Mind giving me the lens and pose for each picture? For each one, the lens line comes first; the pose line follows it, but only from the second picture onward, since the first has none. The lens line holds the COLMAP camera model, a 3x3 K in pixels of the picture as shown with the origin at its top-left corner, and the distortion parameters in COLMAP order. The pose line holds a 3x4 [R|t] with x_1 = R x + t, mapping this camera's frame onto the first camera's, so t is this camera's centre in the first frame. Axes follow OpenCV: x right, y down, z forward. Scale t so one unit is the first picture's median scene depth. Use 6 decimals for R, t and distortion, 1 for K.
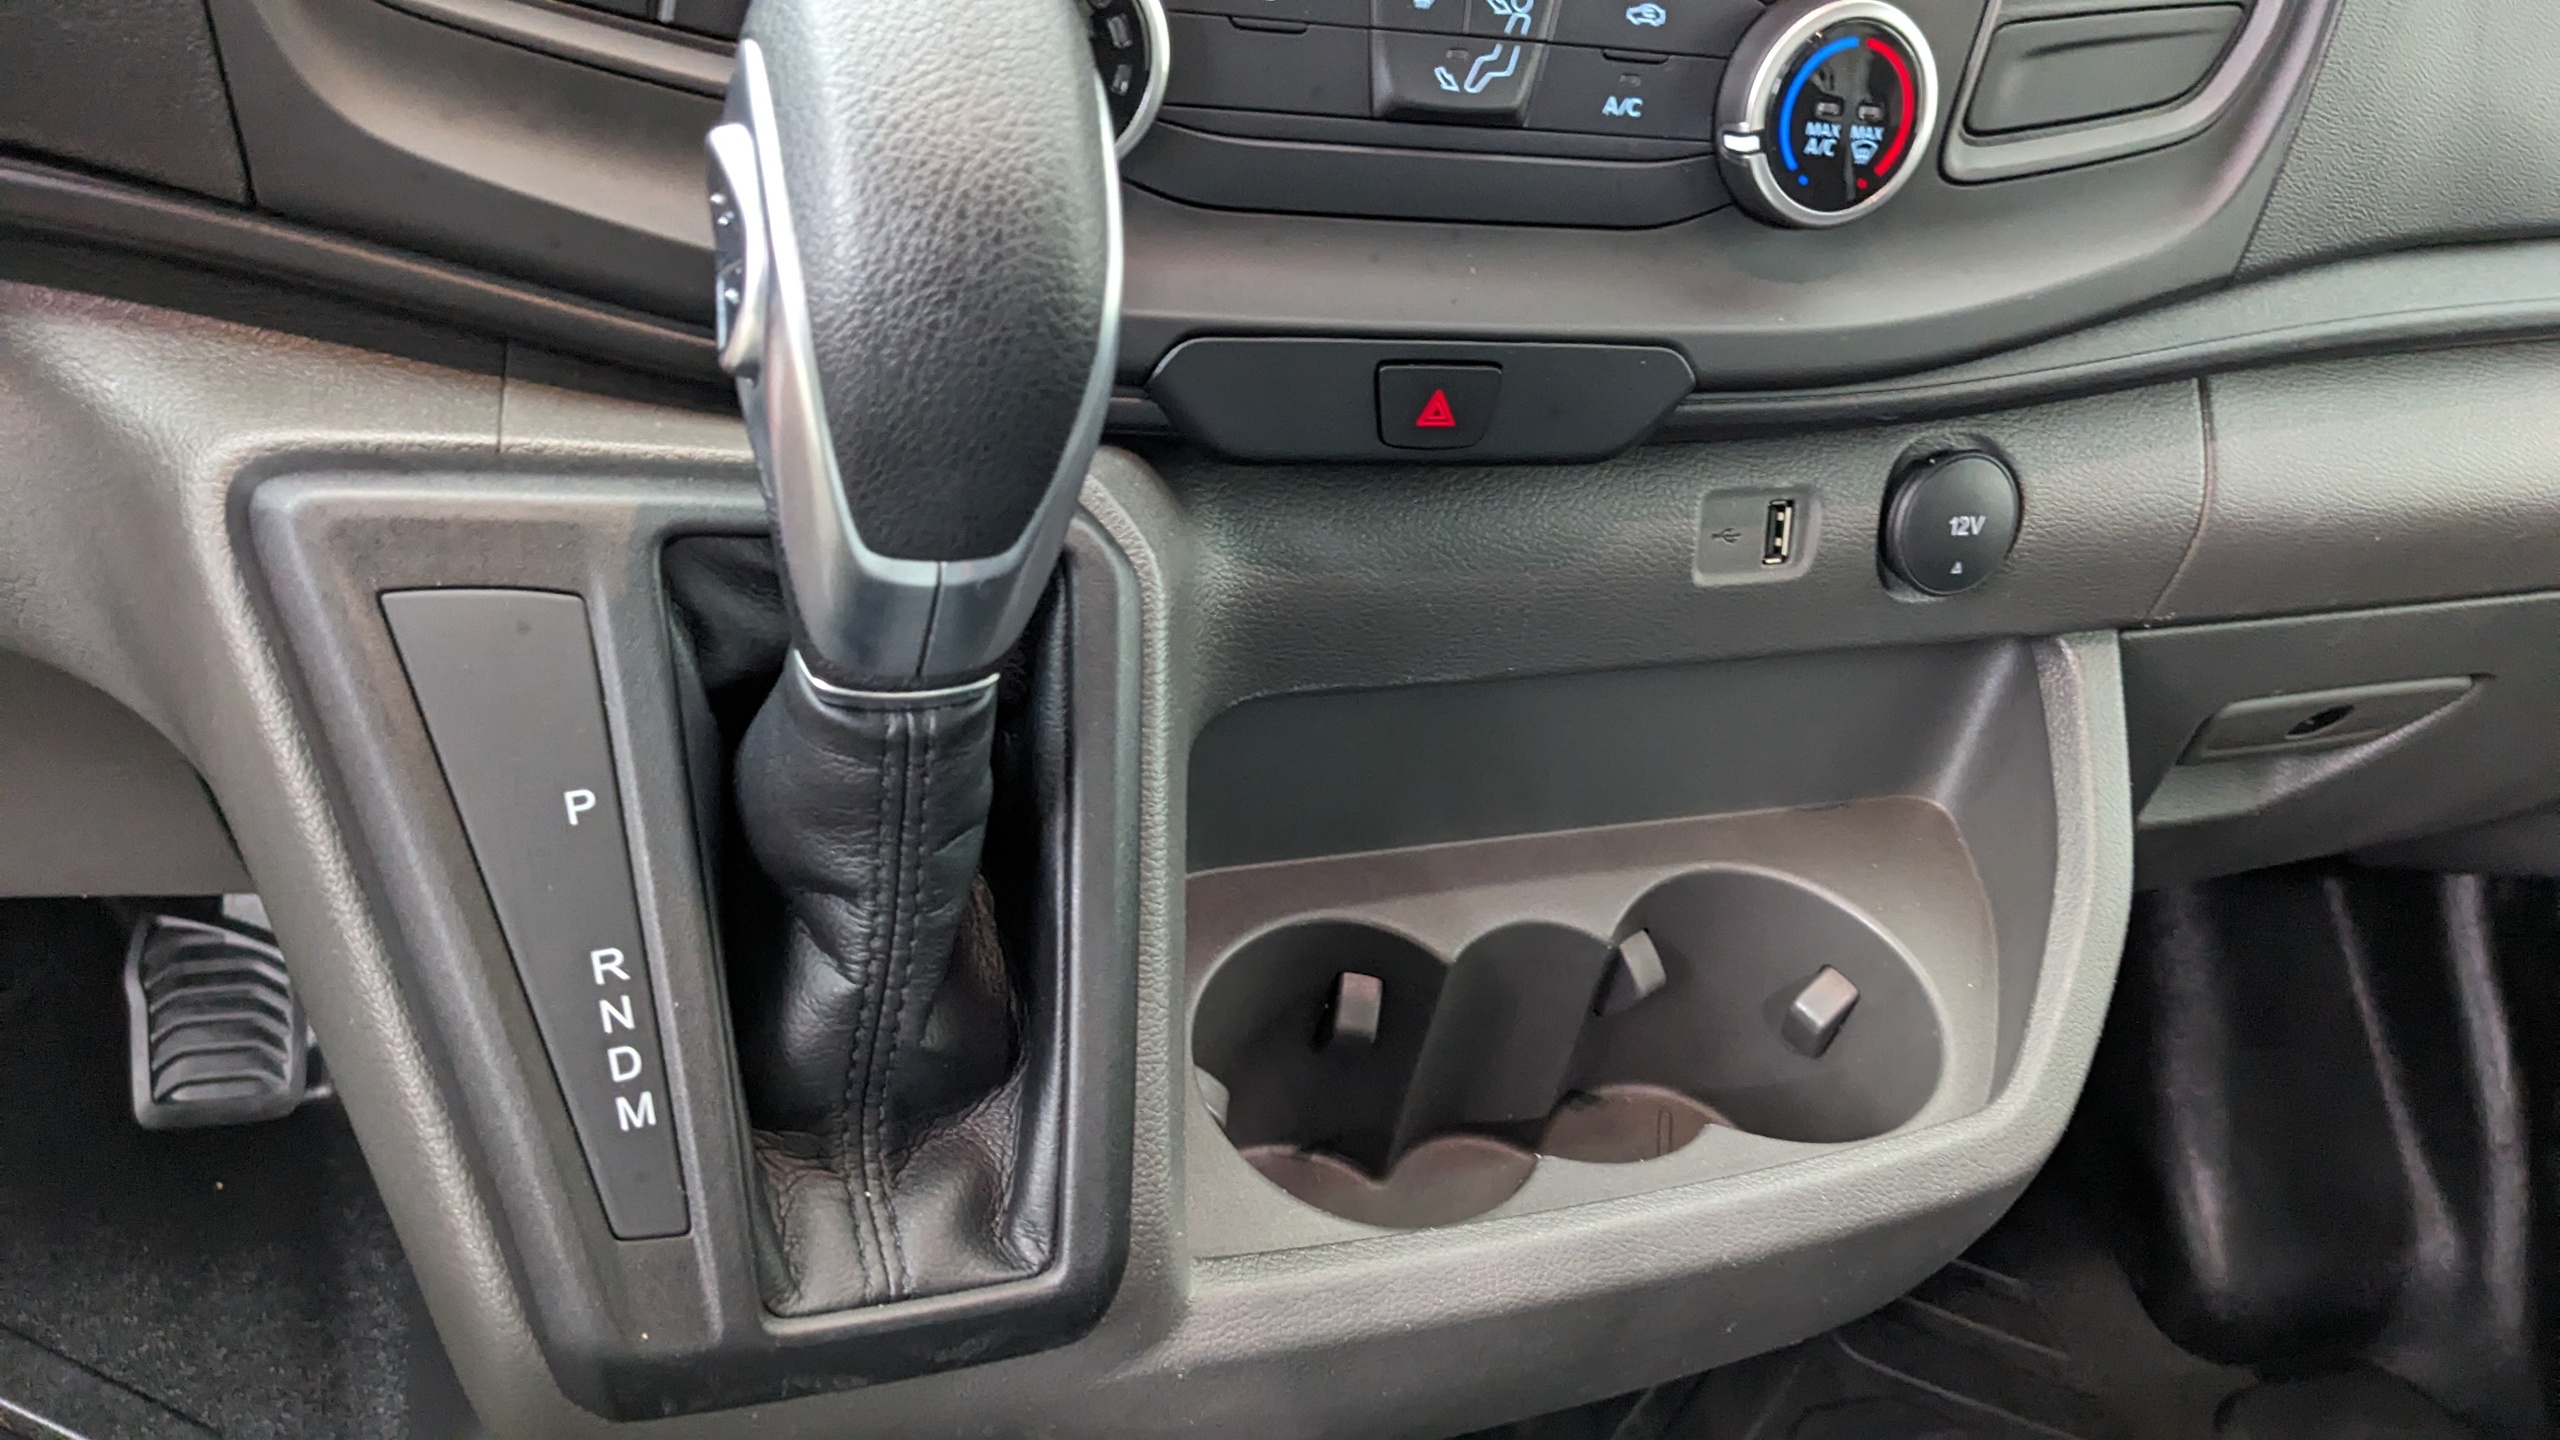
lens RADIAL K [[2012.6, 0, 1287.6], [0, 2012.6, 727.1], [0, 0, 1]] dist [0.074574, -0.134060]
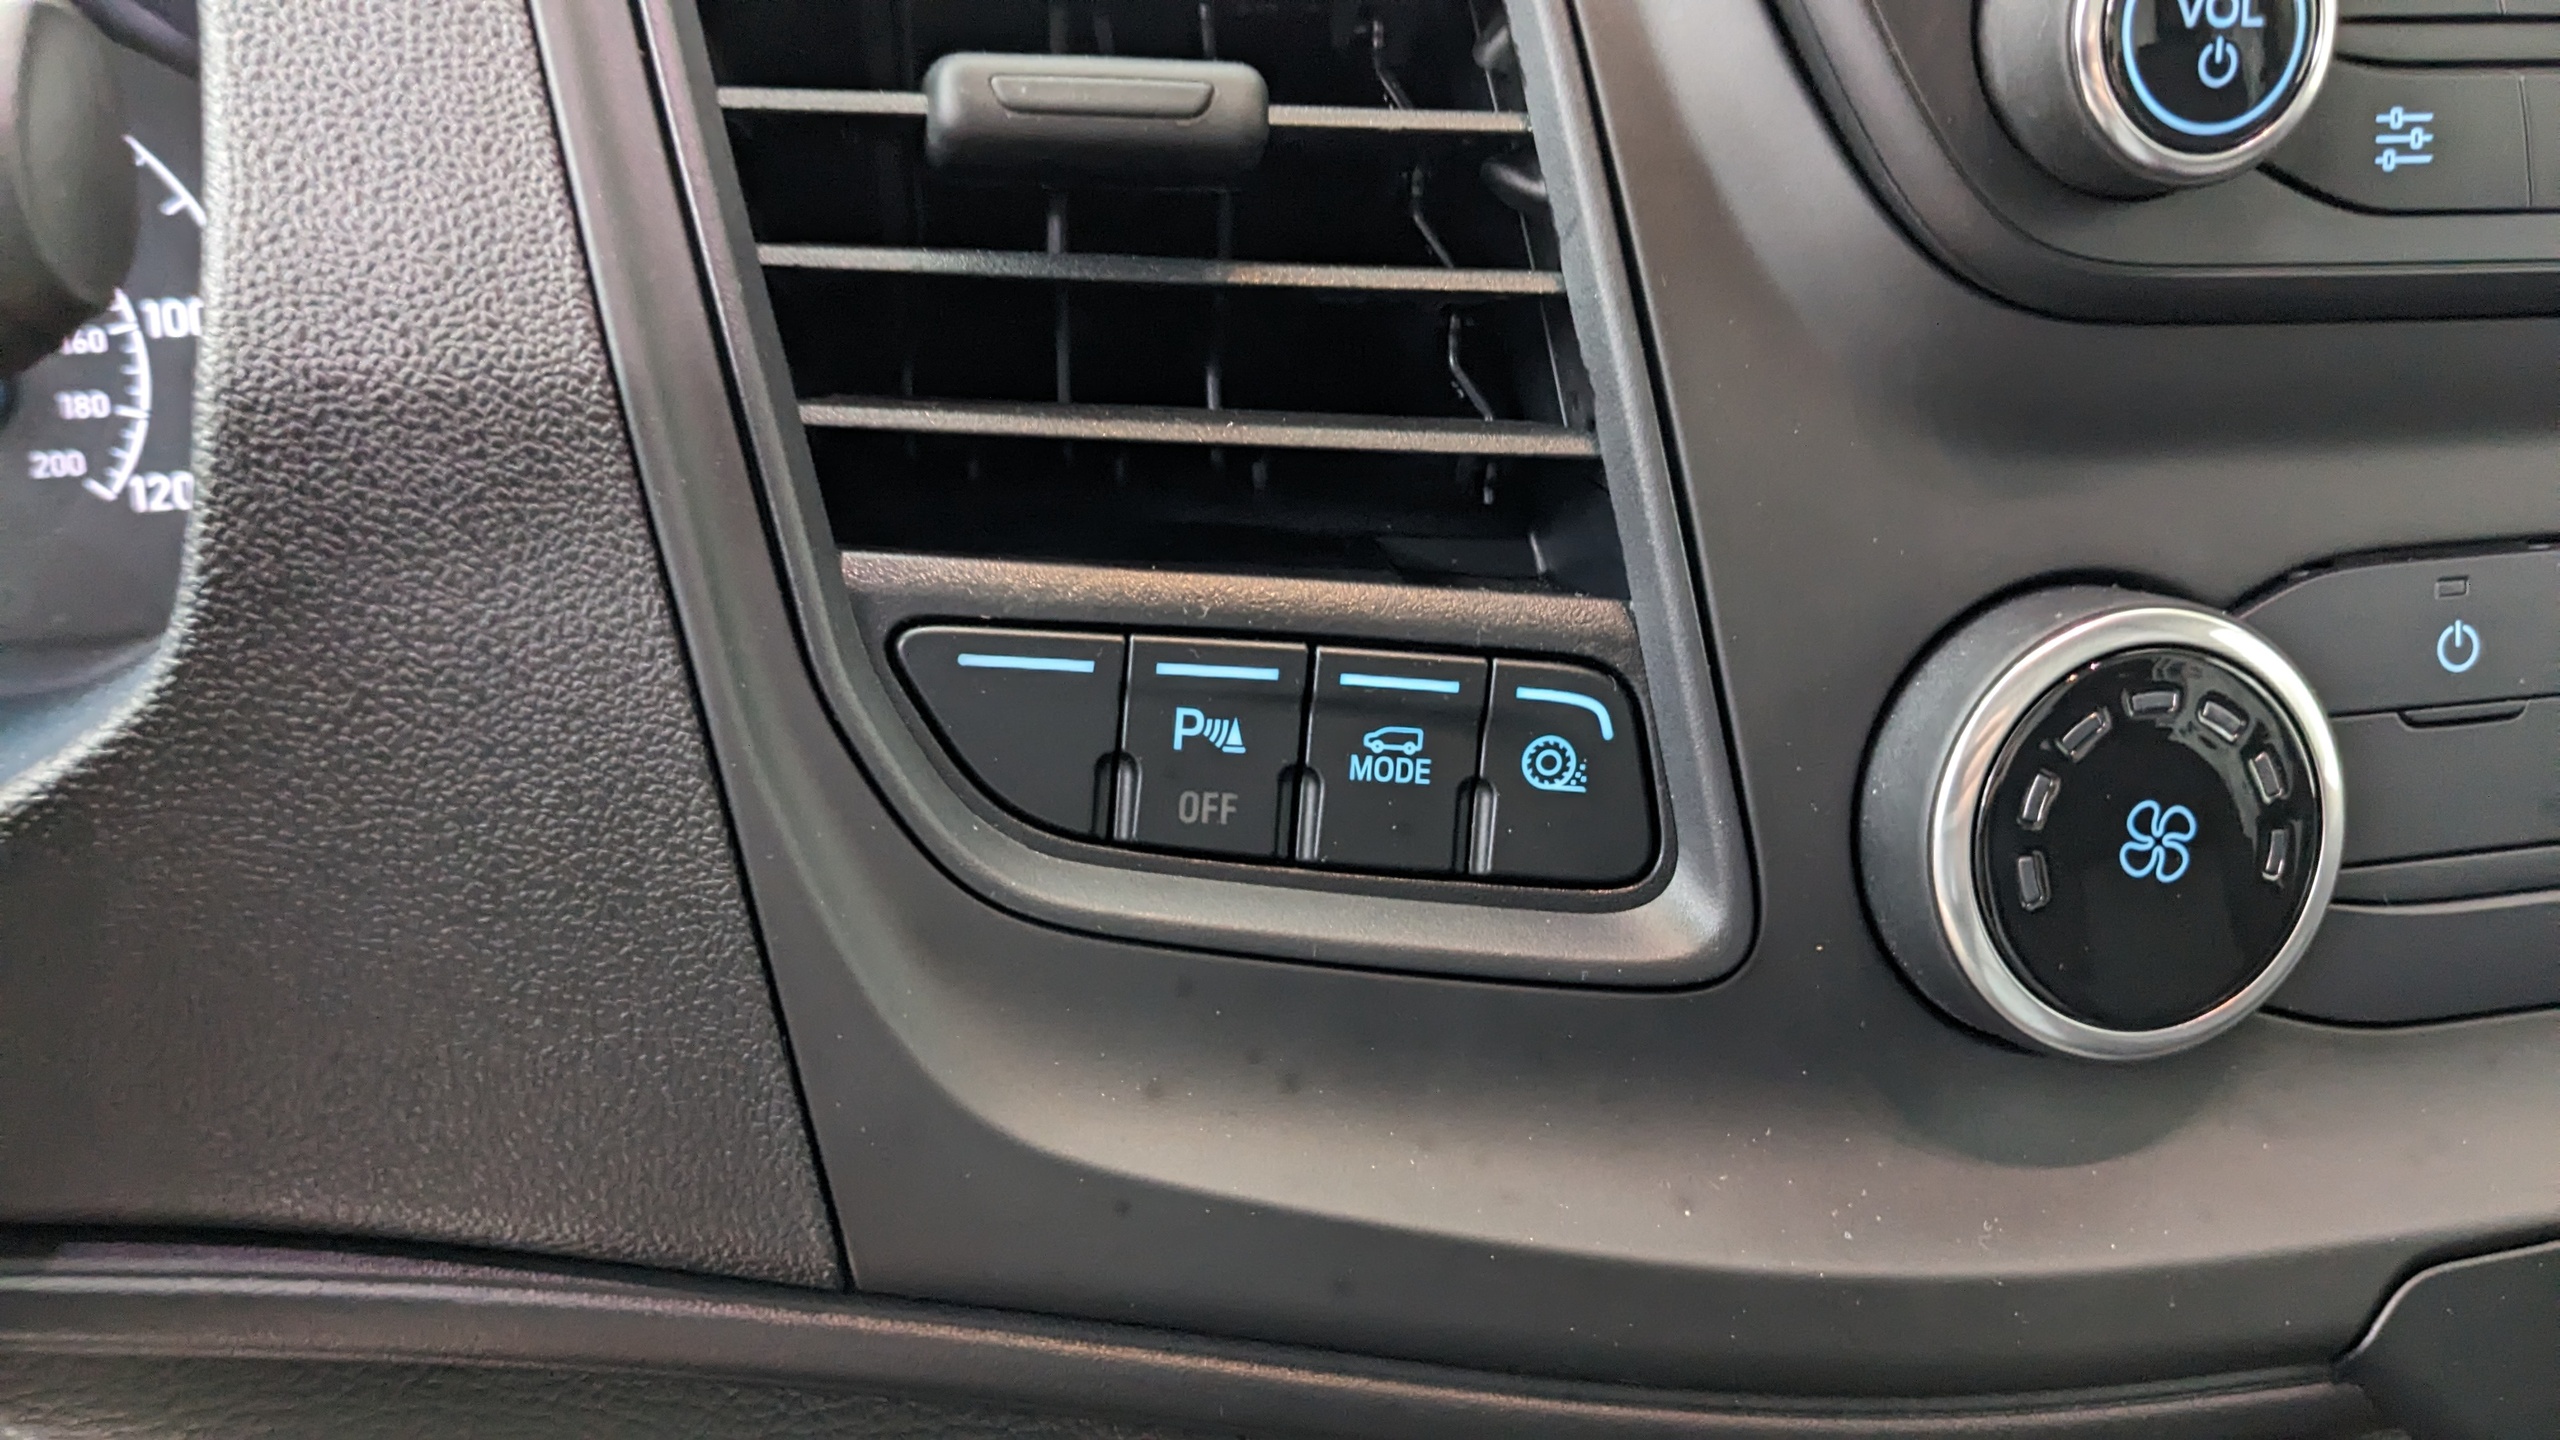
lens RADIAL K [[2008.9, 0, 1268.0], [0, 2008.9, 725.0], [0, 0, 1]] dist [0.080384, -0.158180]
pose [[0.974202, -0.143269, -0.174369, -0.206824], [0.090254, 0.955503, -0.280834, -0.183349], [0.206845, 0.257851, 0.943784, 0.336979]]
